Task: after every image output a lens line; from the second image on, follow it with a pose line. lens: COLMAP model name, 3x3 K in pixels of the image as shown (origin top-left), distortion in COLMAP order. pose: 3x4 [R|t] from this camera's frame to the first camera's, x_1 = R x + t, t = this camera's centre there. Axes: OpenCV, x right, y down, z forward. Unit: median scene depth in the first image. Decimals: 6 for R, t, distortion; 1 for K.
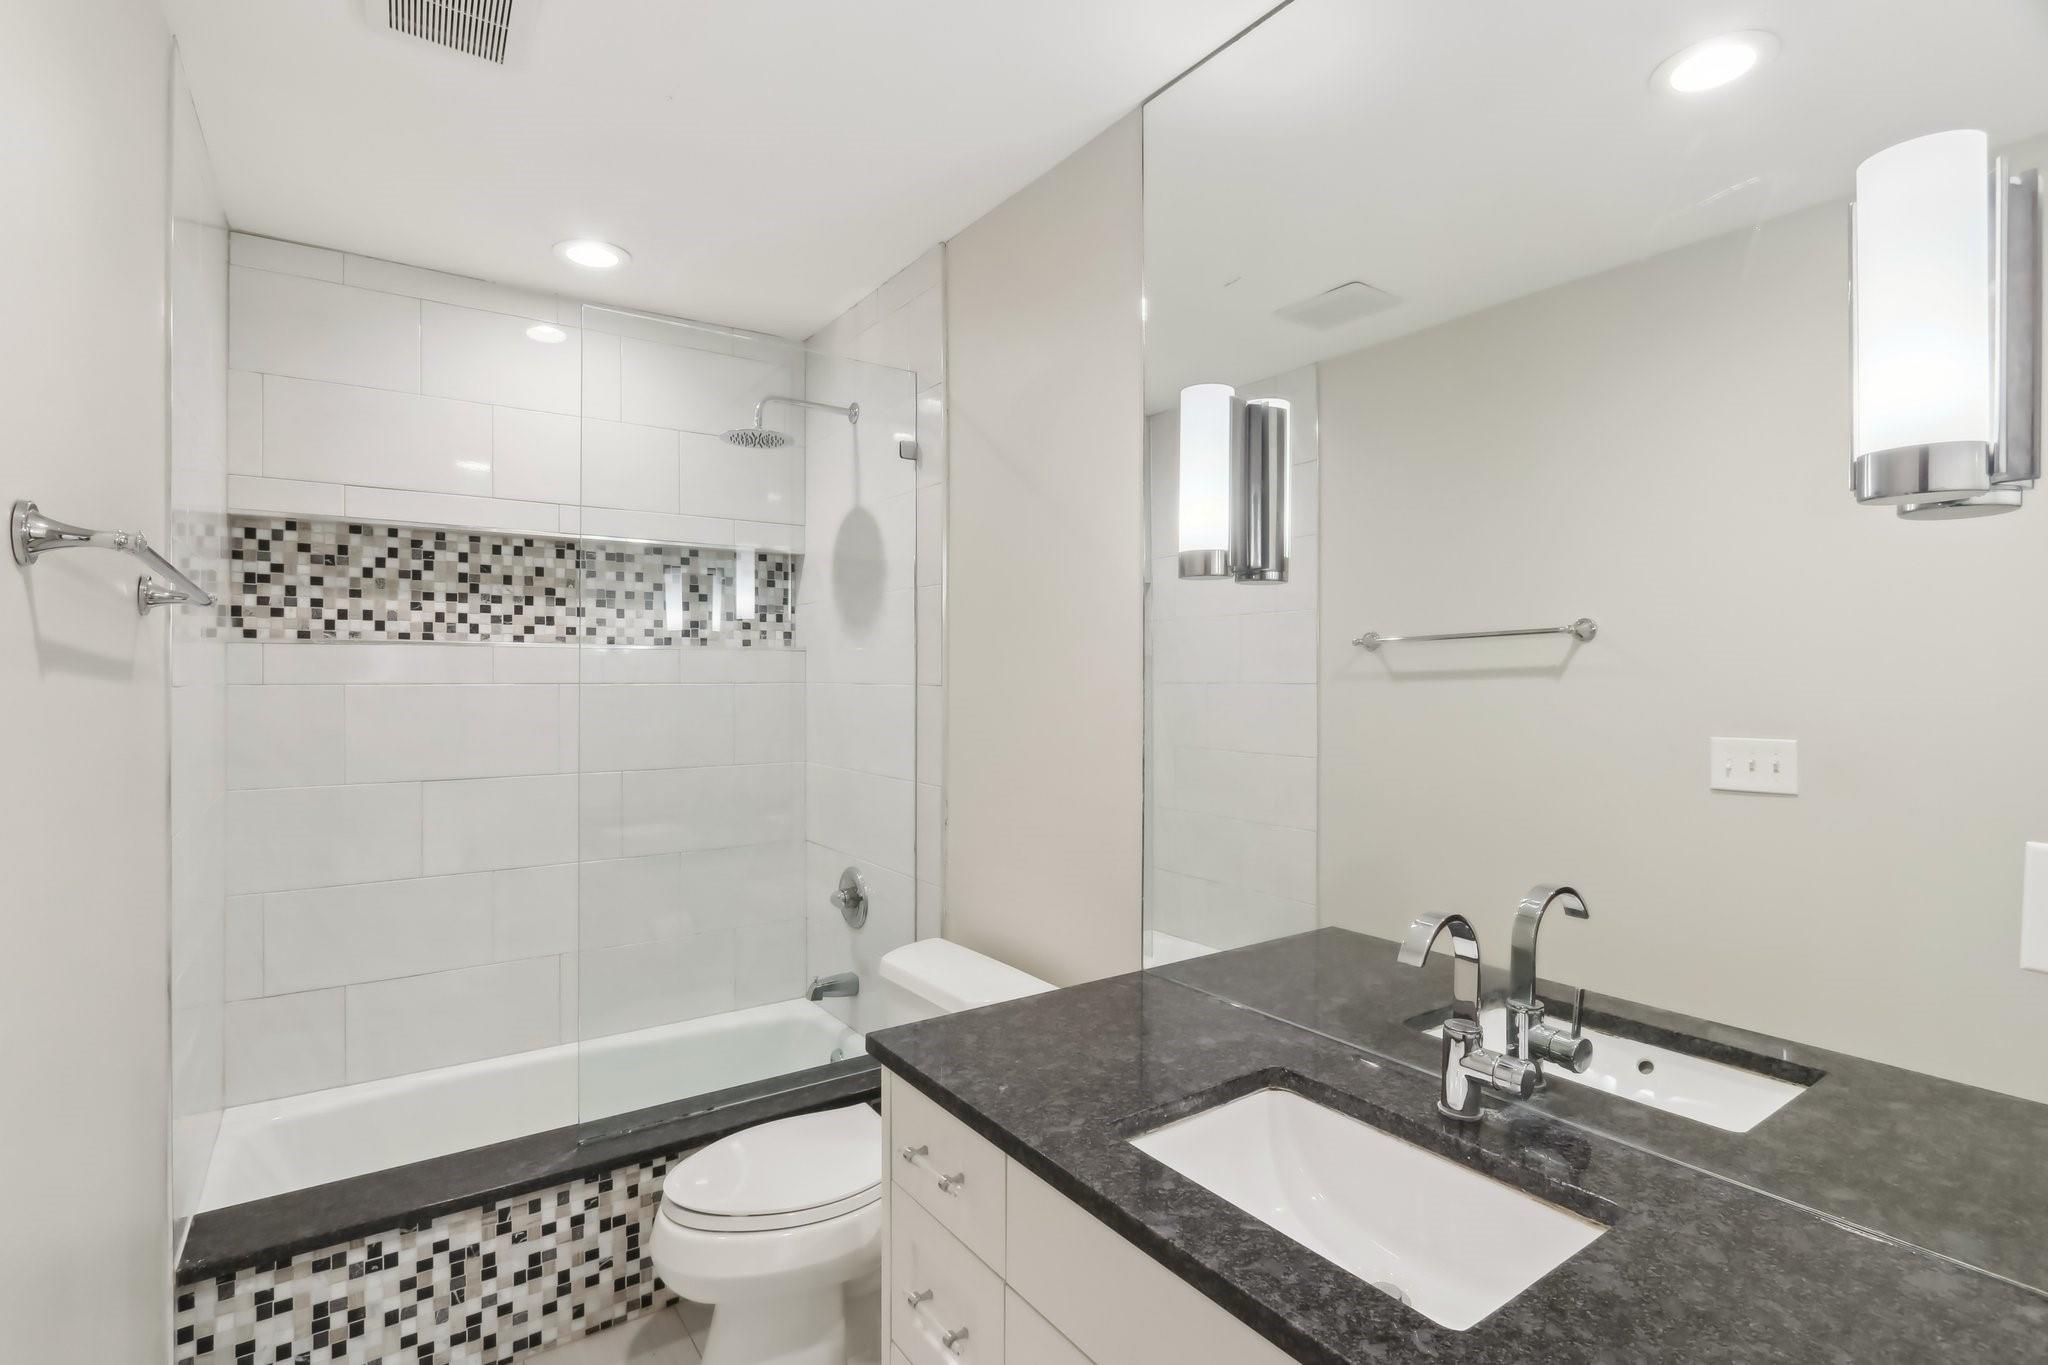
lens RADIAL K [[966.6, 0, 997.4], [0, 966.6, 651.9], [0, 0, 1]] dist [0.000498, 0.000679]
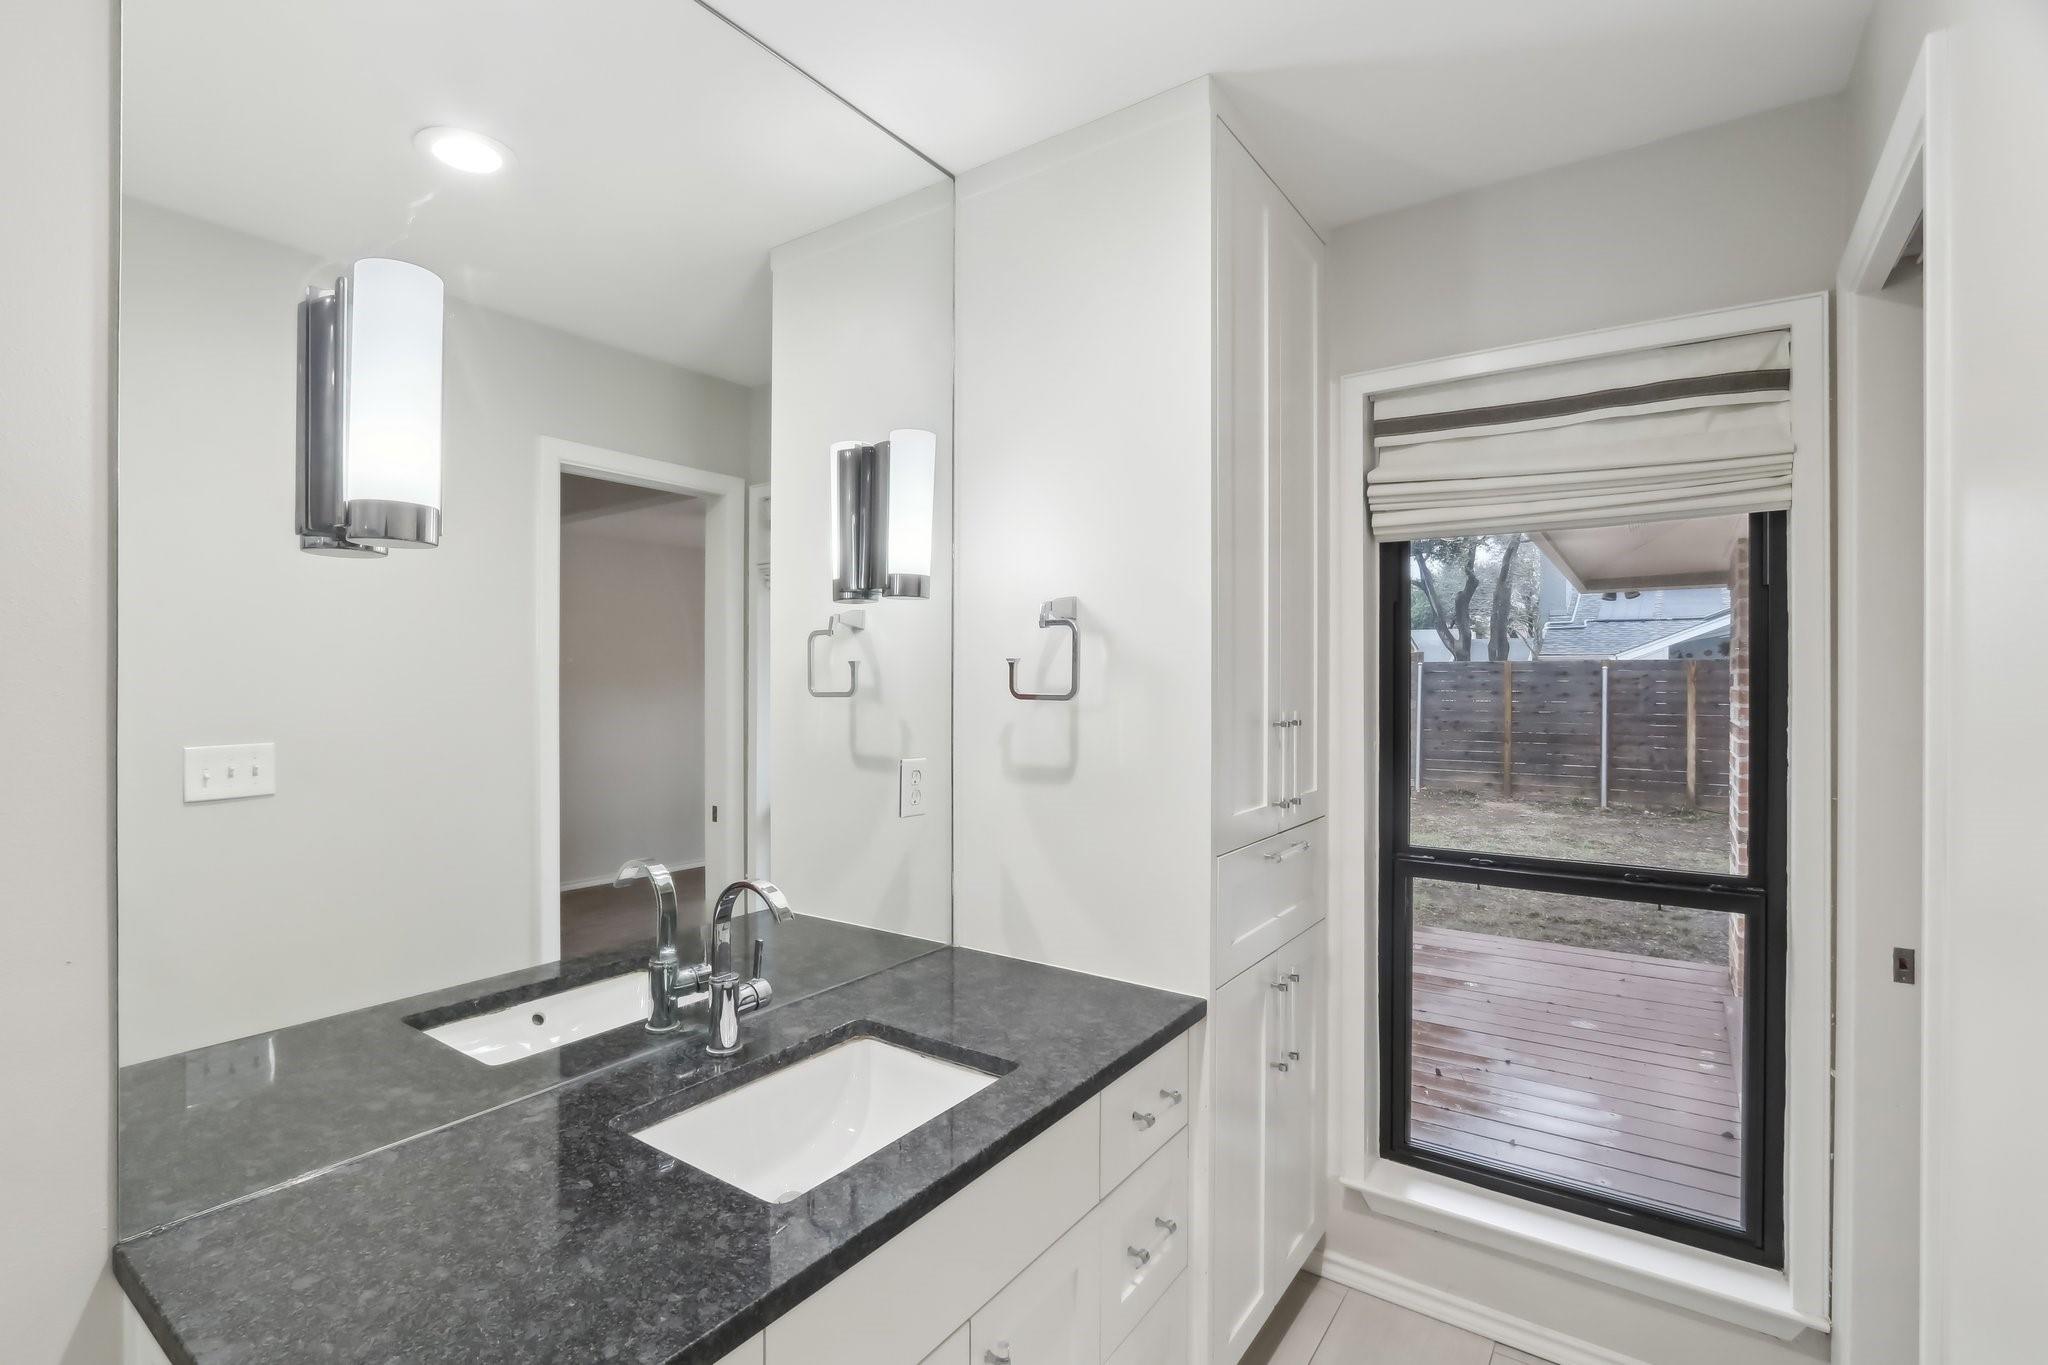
lens RADIAL K [[966.2, 0, 997.5], [0, 966.2, 674.3], [0, 0, 1]] dist [-0.003710, 0.000518]
pose [[-0.356491, 0.008056, 0.934264, -0.616905], [-0.029687, 0.999360, -0.019946, 0.020574], [-0.933827, -0.034846, -0.356023, 0.911313]]
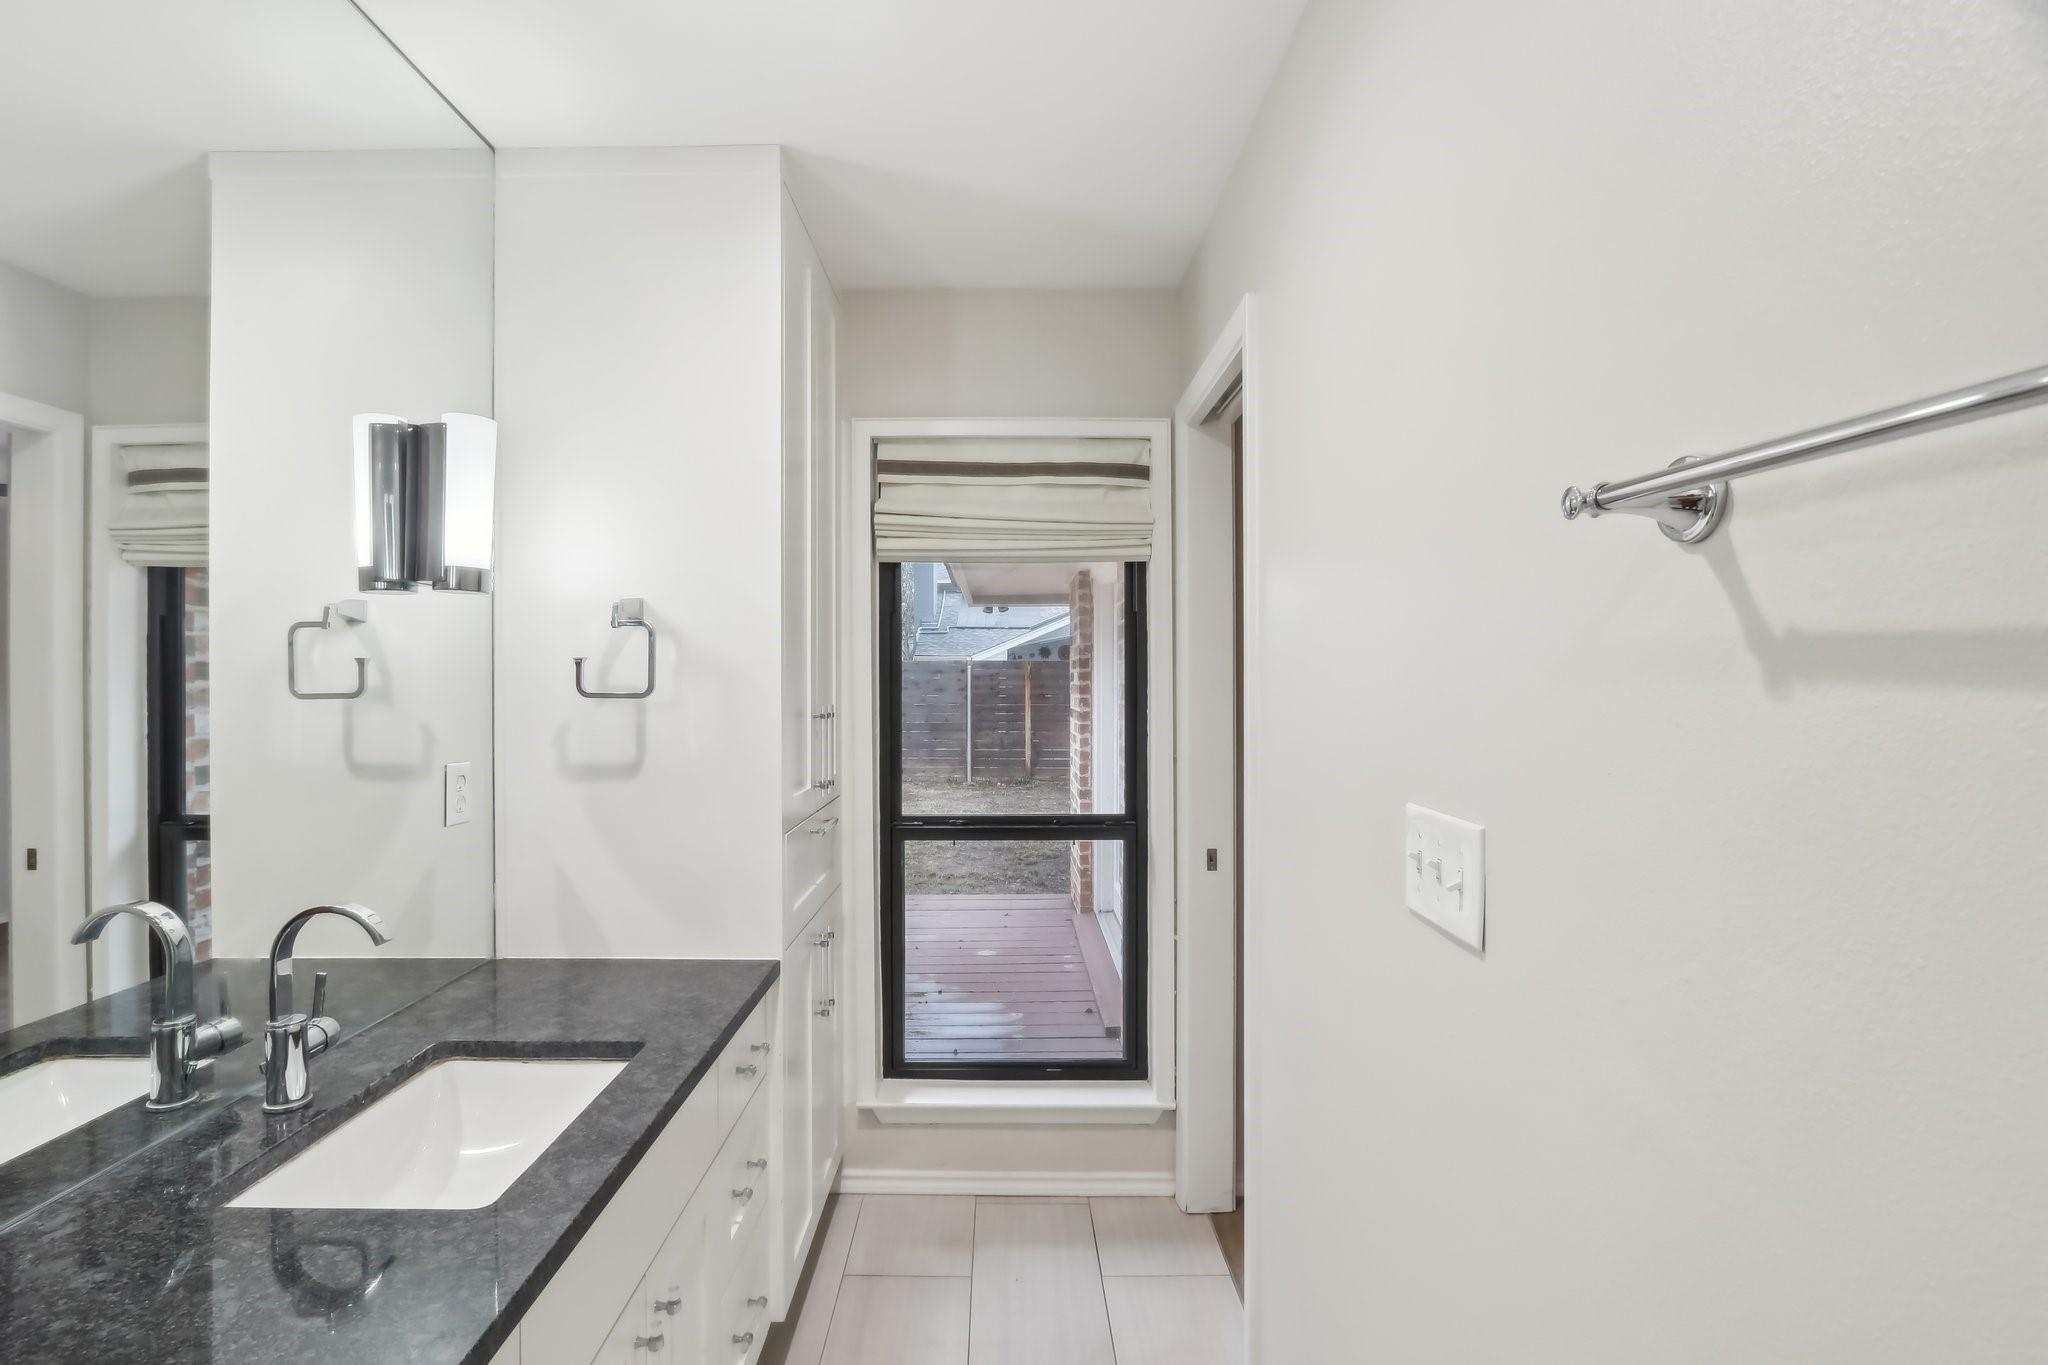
lens RADIAL K [[957.9, 0, 1012.5], [0, 957.9, 666.1], [0, 0, 1]] dist [-0.000725, 0.000449]
pose [[-0.834228, 0.010703, 0.551315, -0.607050], [-0.013555, 0.999111, -0.039907, 0.027928], [-0.551252, -0.040765, -0.833342, 1.175231]]
